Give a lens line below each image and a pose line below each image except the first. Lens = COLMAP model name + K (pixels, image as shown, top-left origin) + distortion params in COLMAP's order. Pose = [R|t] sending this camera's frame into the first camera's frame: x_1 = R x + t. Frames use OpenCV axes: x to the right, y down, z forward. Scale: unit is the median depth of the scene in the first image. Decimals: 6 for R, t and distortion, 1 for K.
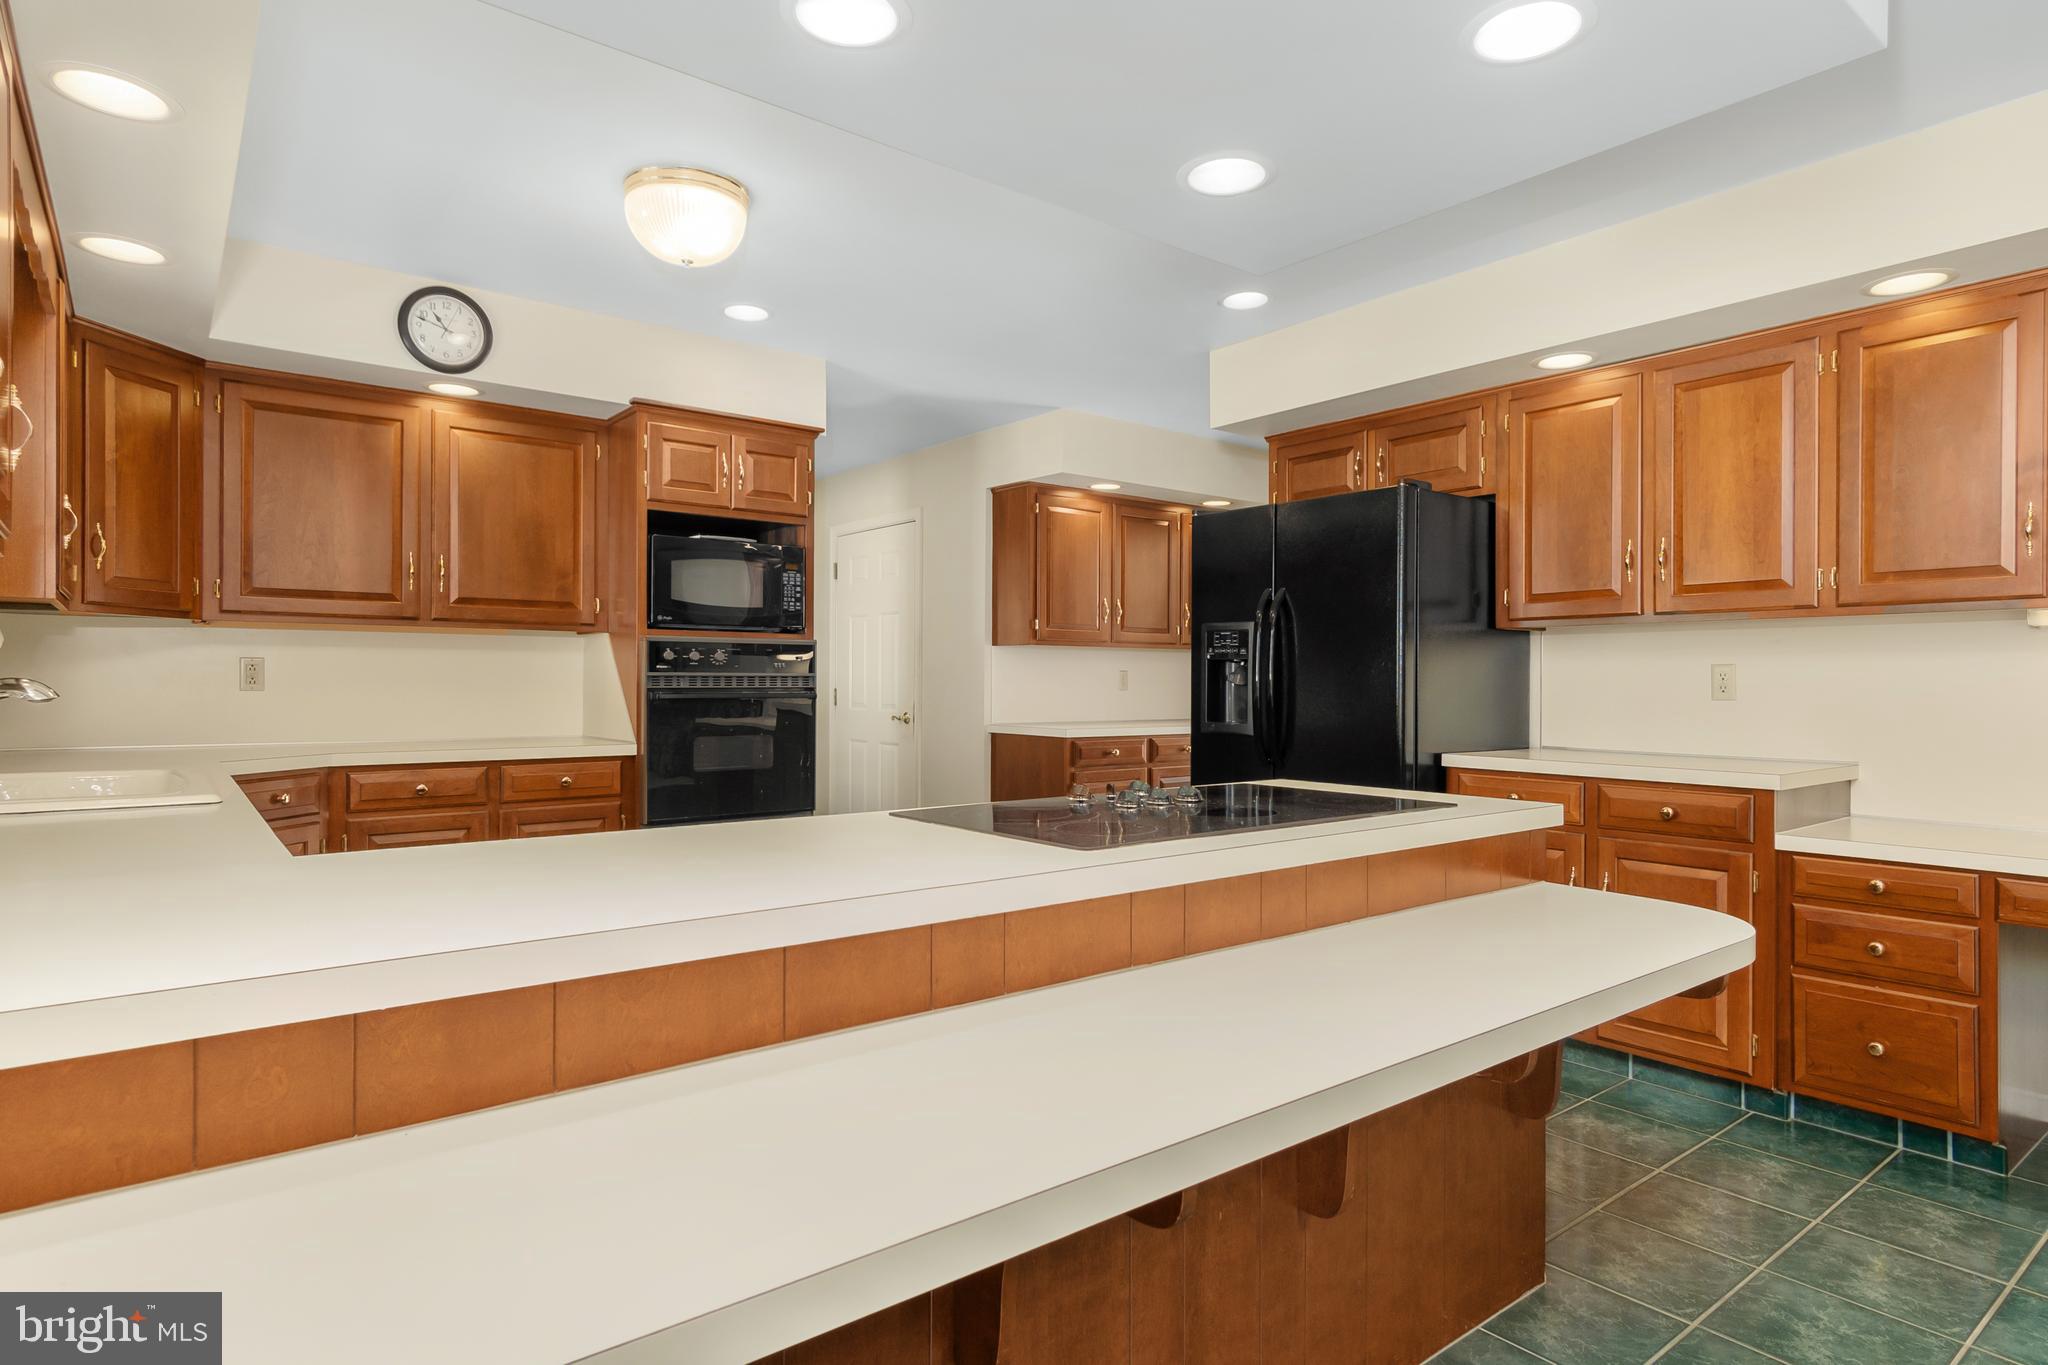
lens RADIAL K [[1087.5, 0, 1022.3], [0, 1087.5, 678.2], [0, 0, 1]] dist [0.006533, 0.001112]
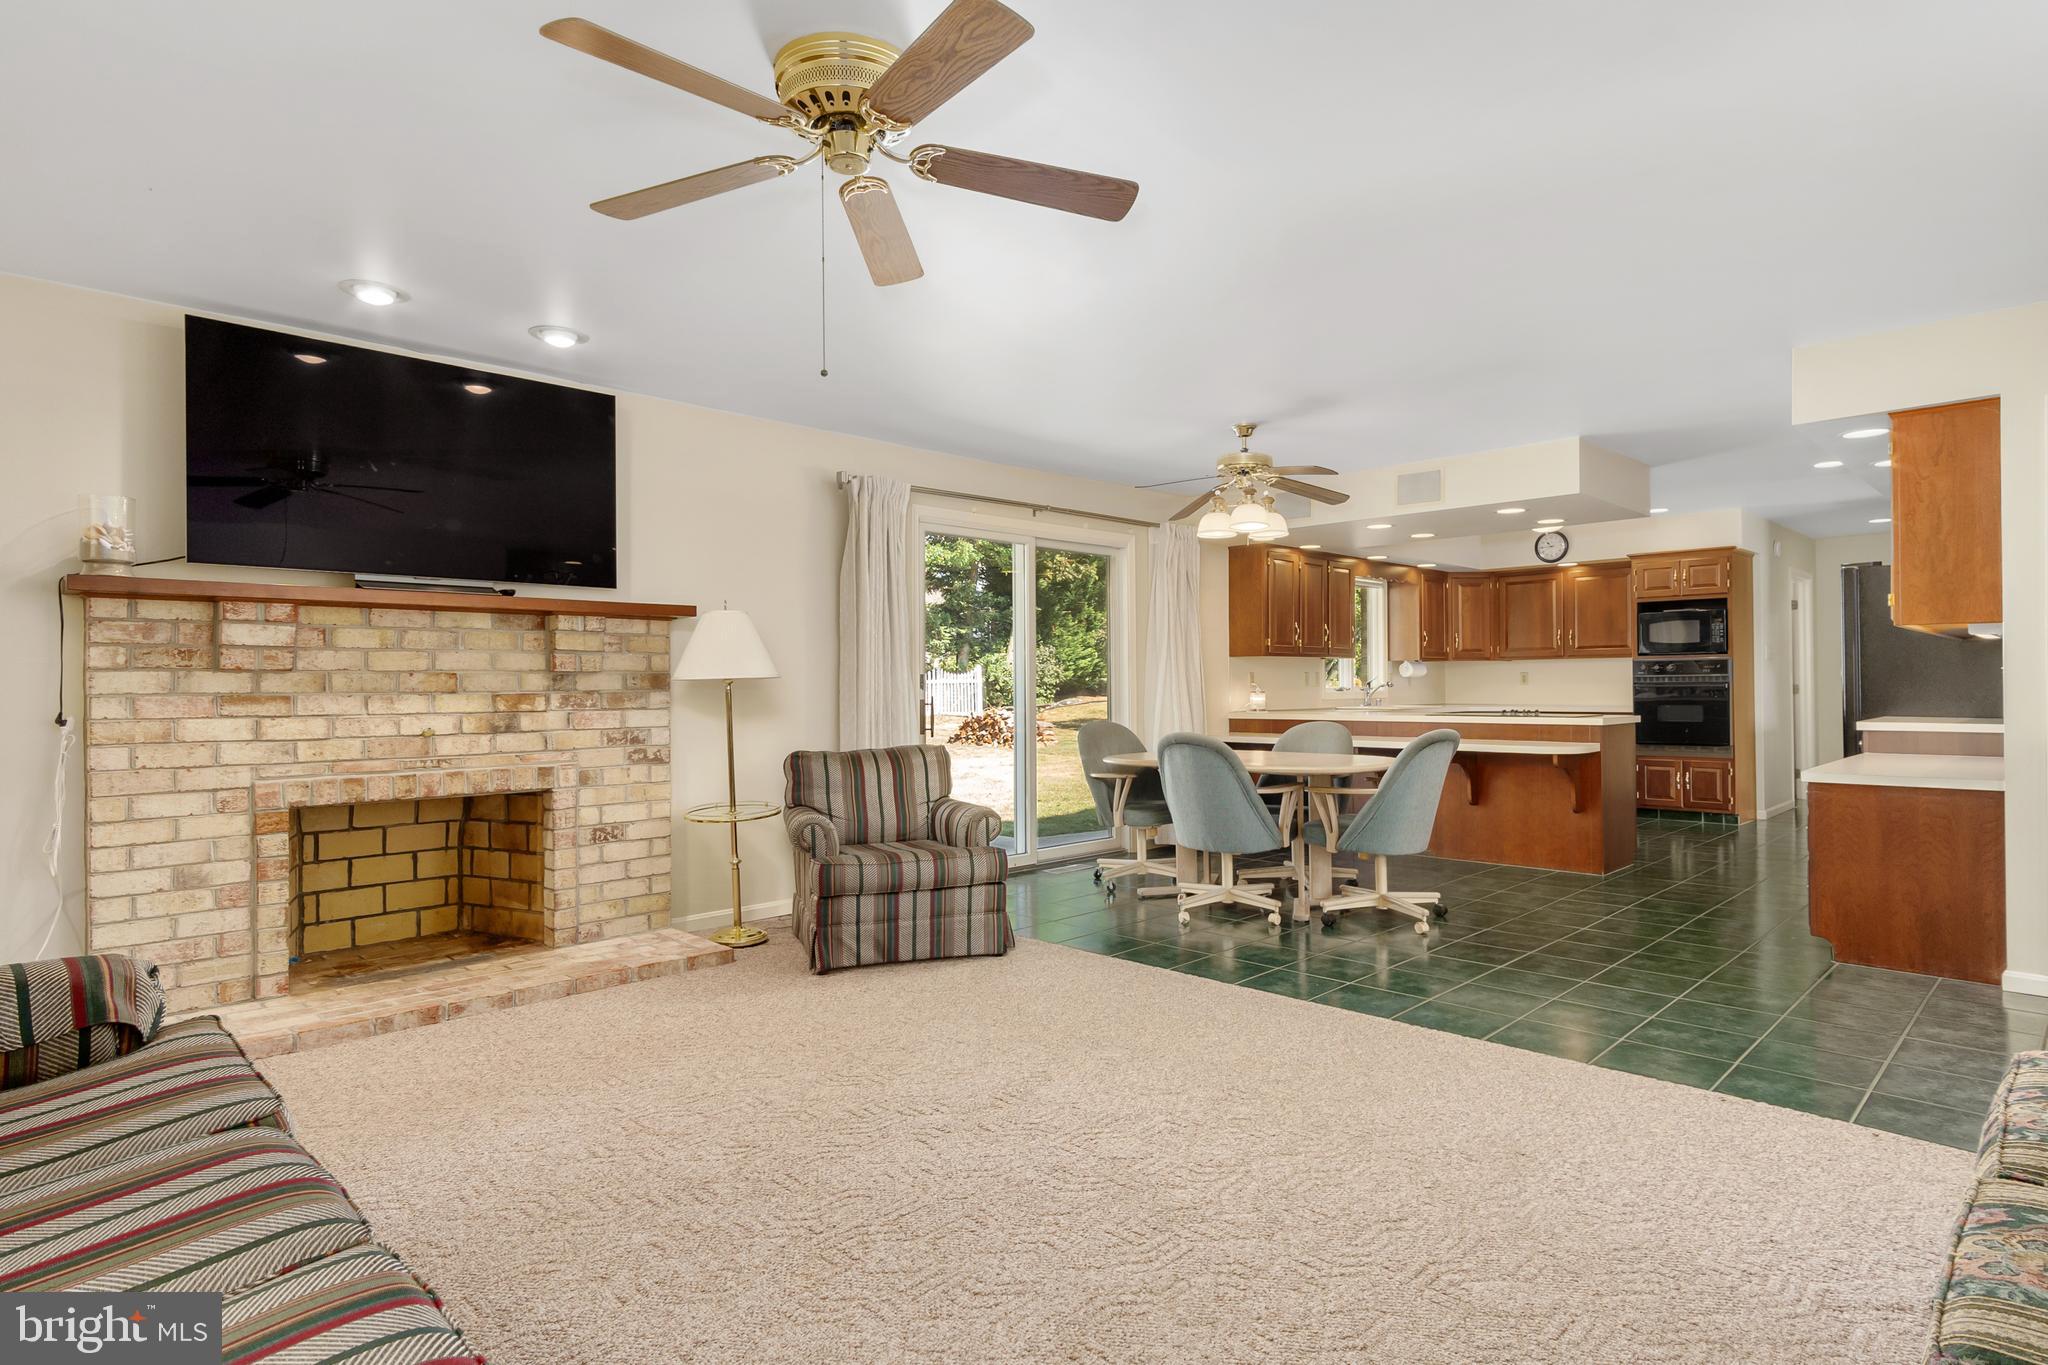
lens RADIAL K [[1087.5, 0, 1033.8], [0, 1087.5, 671.2], [0, 0, 1]] dist [0.006533, 0.001112]
pose [[0.115940, -0.018219, -0.993089, 1.744317], [0.017722, 0.999711, -0.016271, 0.000263], [0.993098, -0.015713, 0.116229, -0.496412]]
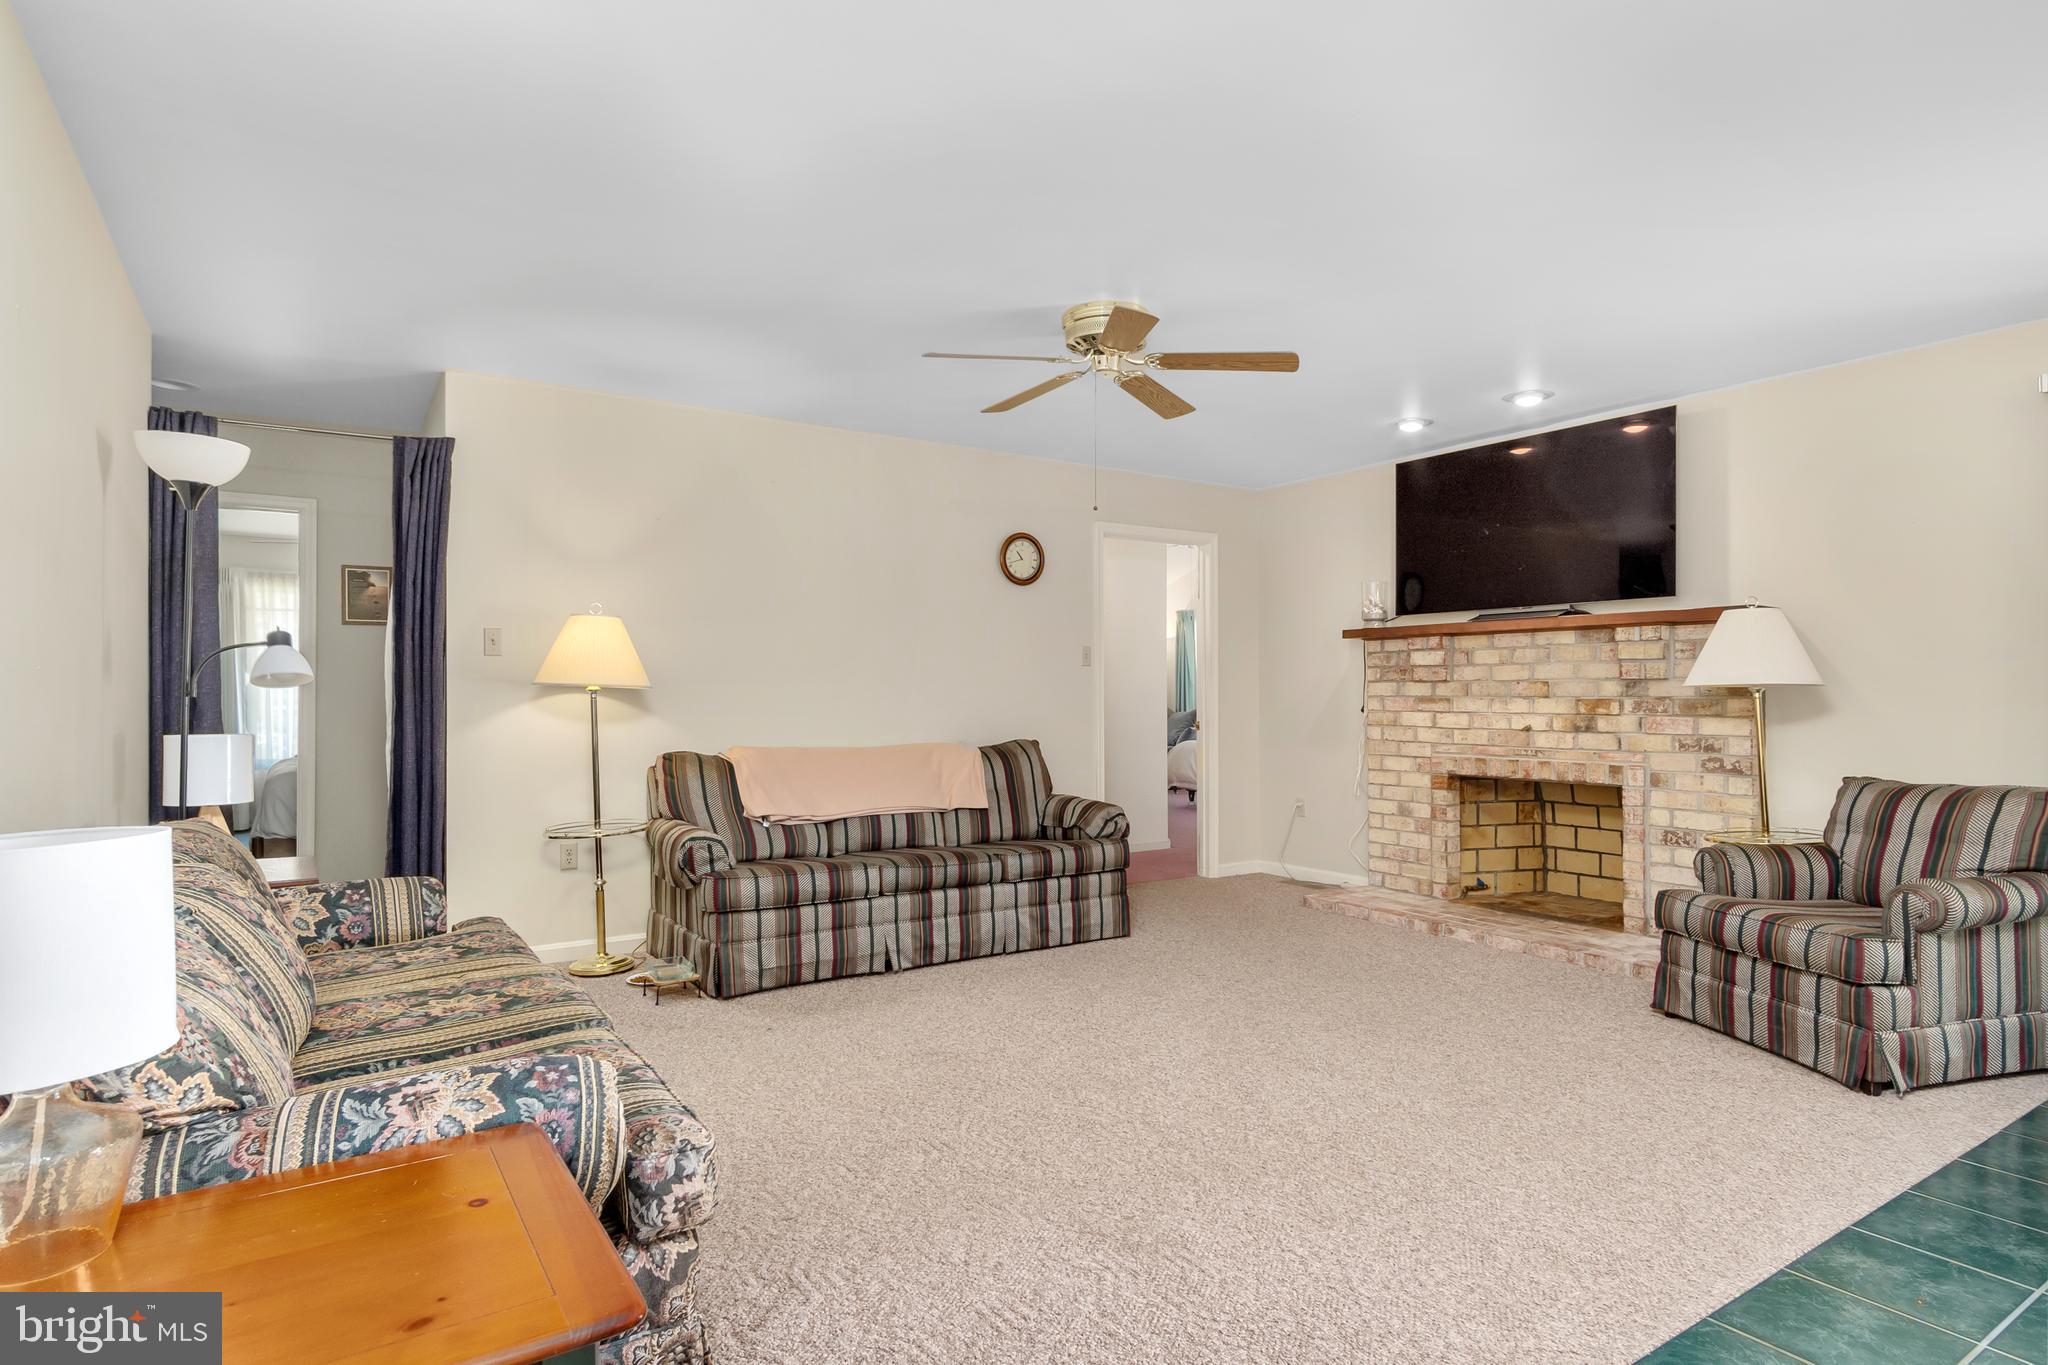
lens RADIAL K [[1087.5, 0, 1030.5], [0, 1087.5, 700.8], [0, 0, 1]] dist [0.006533, 0.001112]
pose [[-0.996876, -0.004085, 0.078871, 1.137600], [-0.004291, 0.999988, -0.002436, 0.003917], [-0.078860, -0.002766, -0.996882, 0.421908]]
